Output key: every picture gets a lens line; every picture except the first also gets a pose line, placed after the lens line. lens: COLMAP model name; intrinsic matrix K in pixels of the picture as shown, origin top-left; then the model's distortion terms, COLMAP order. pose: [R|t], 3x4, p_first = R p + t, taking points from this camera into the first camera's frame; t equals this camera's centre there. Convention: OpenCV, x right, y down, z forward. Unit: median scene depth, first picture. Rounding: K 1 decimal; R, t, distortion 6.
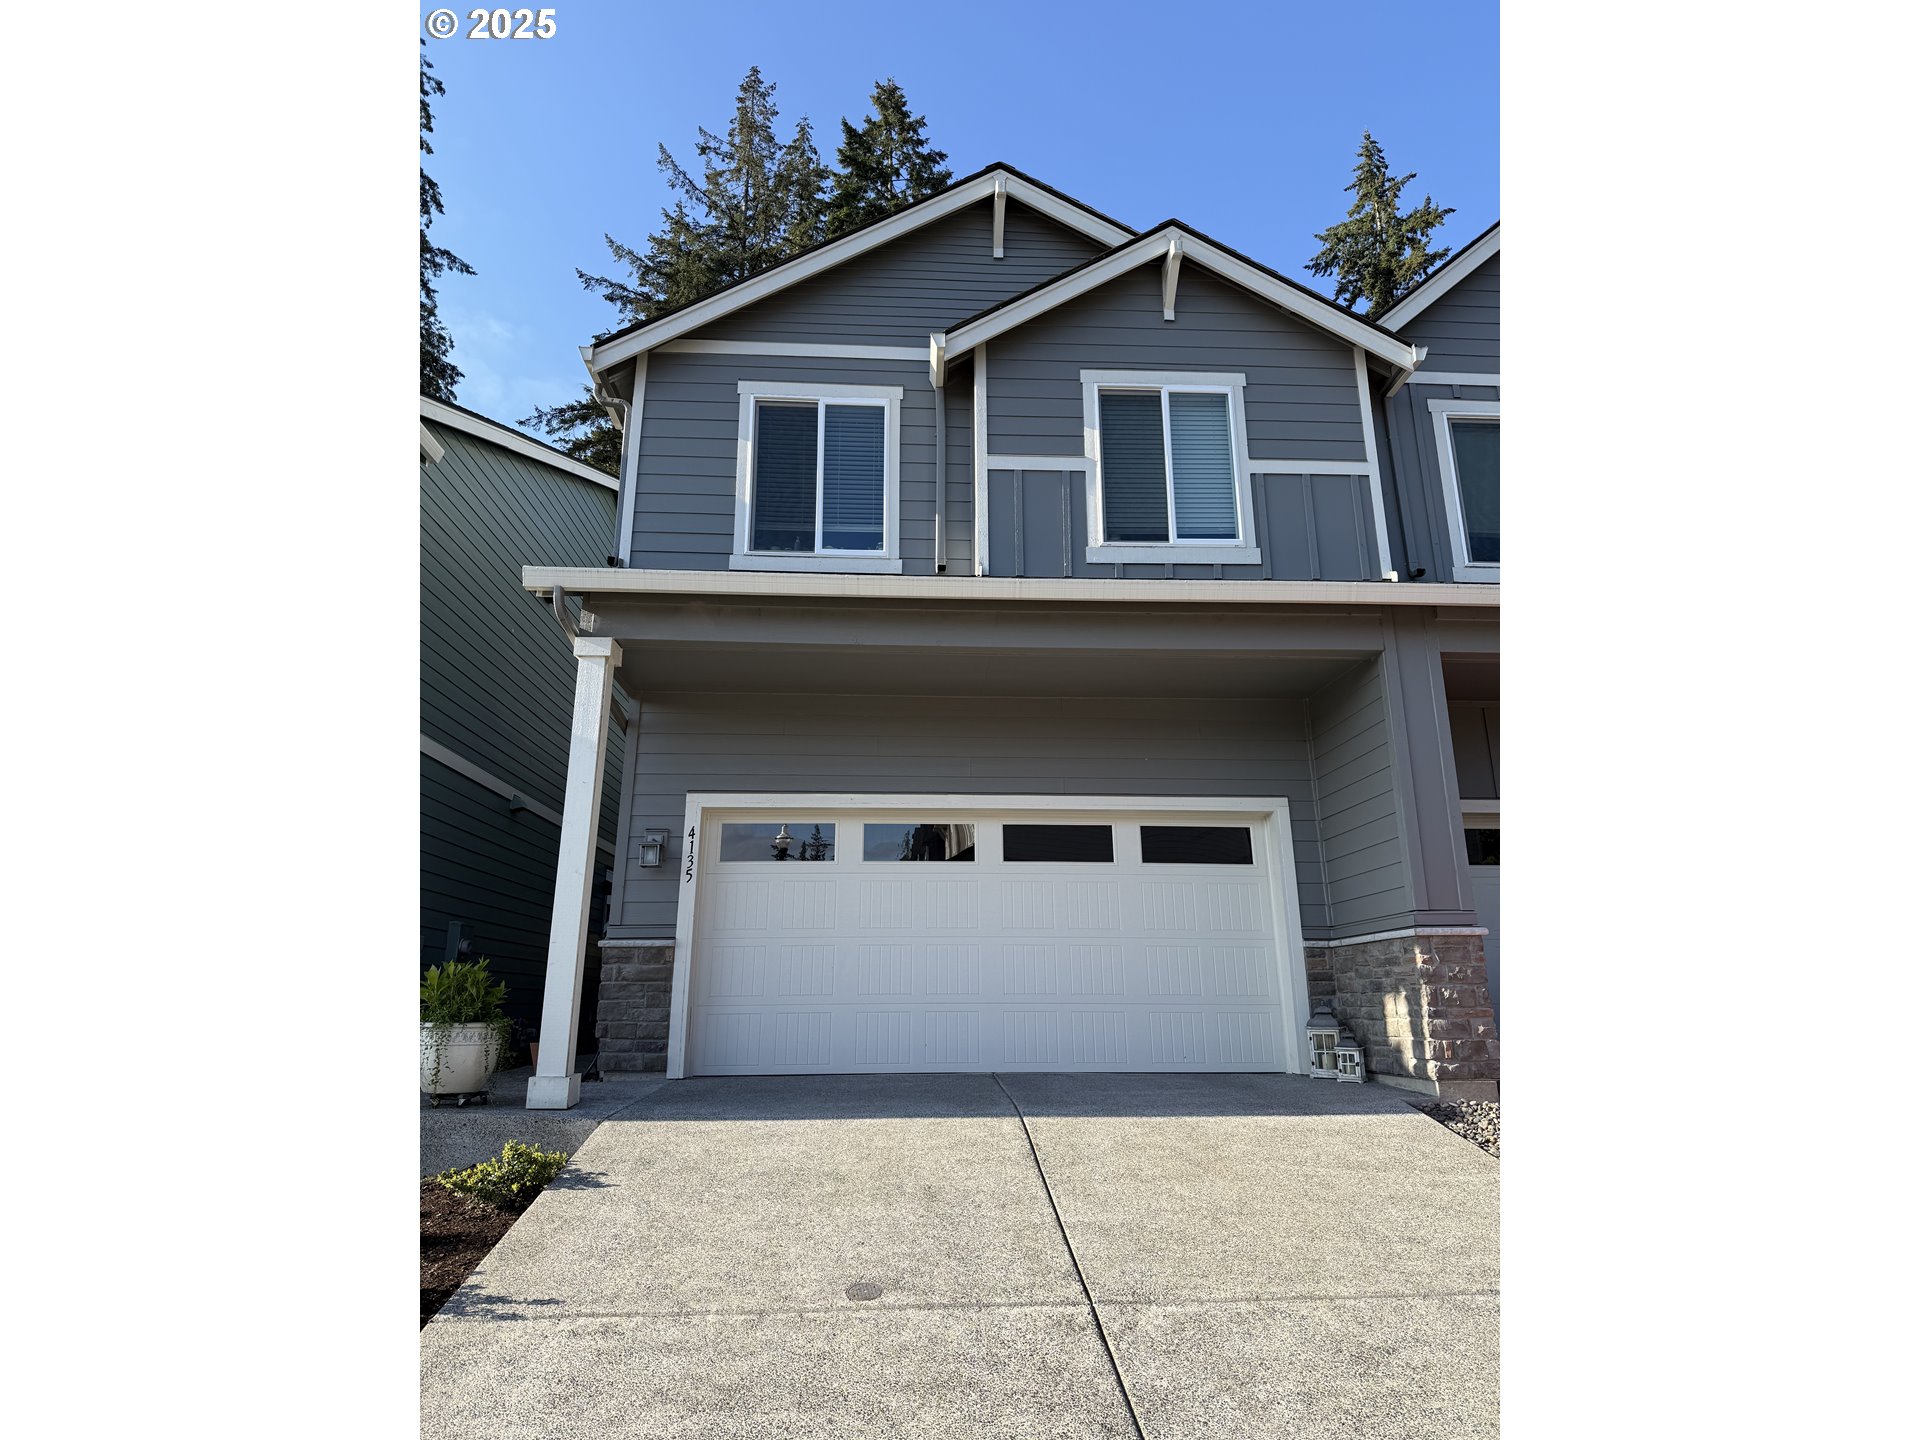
lens RADIAL K [[974.5, 0, 960.0], [0, 974.5, 720.0], [0, 0, 1]] dist [0.003102, 0.000419]
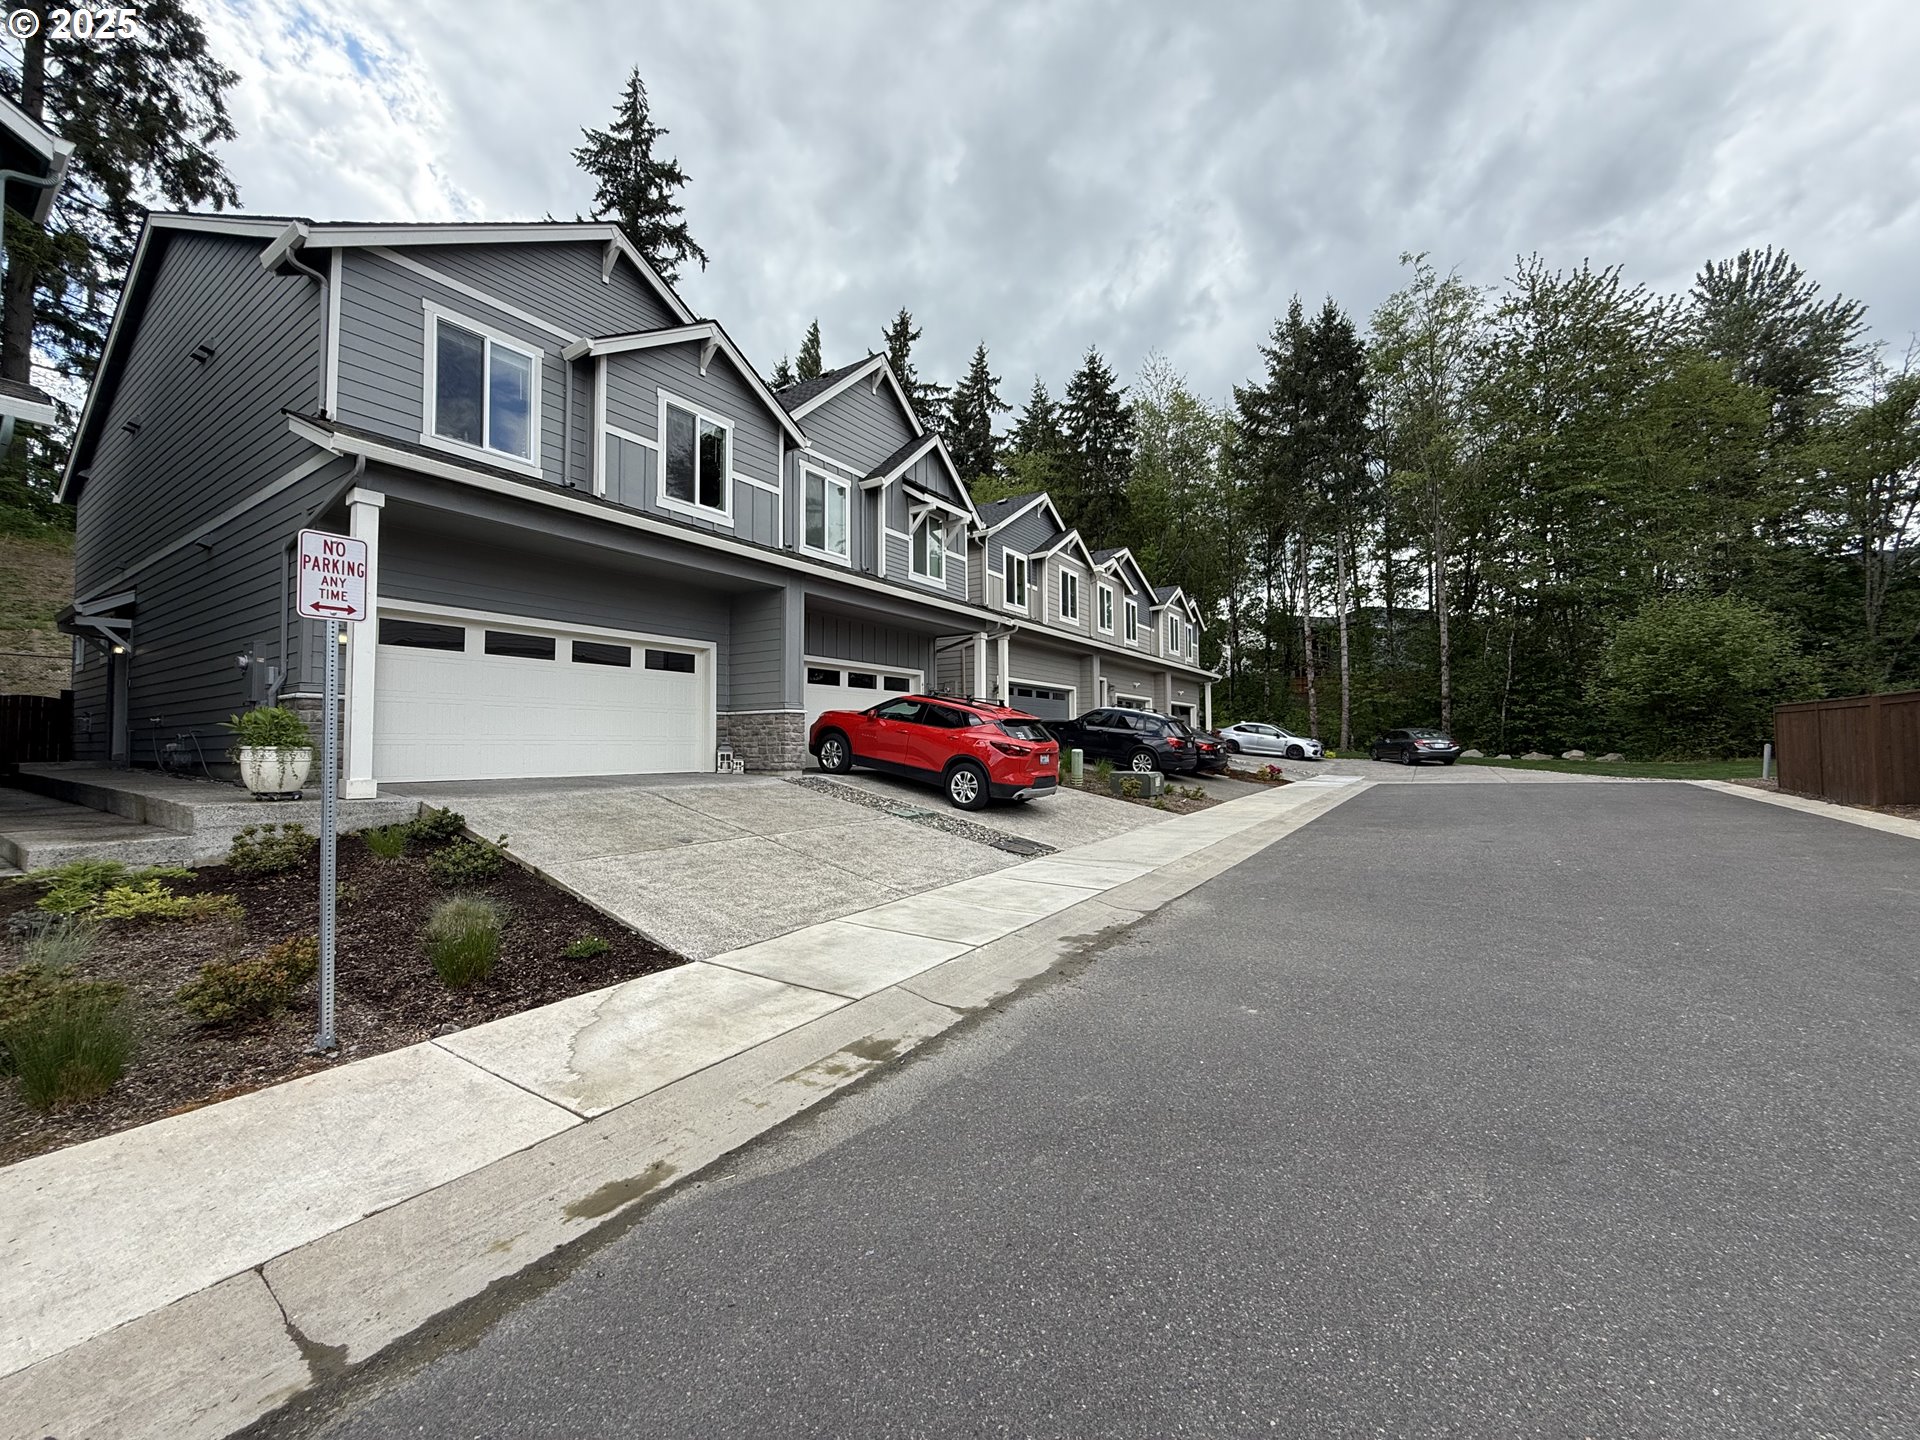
lens RADIAL K [[764.3, 0, 959.8], [0, 764.3, 717.7], [0, 0, 1]] dist [-0.000265, 0.000105]
pose [[0.589975, 0.025918, 0.807006, -0.637240], [-0.200757, 0.972806, 0.115523, -0.052030], [-0.782066, -0.230168, 0.579134, -0.339341]]
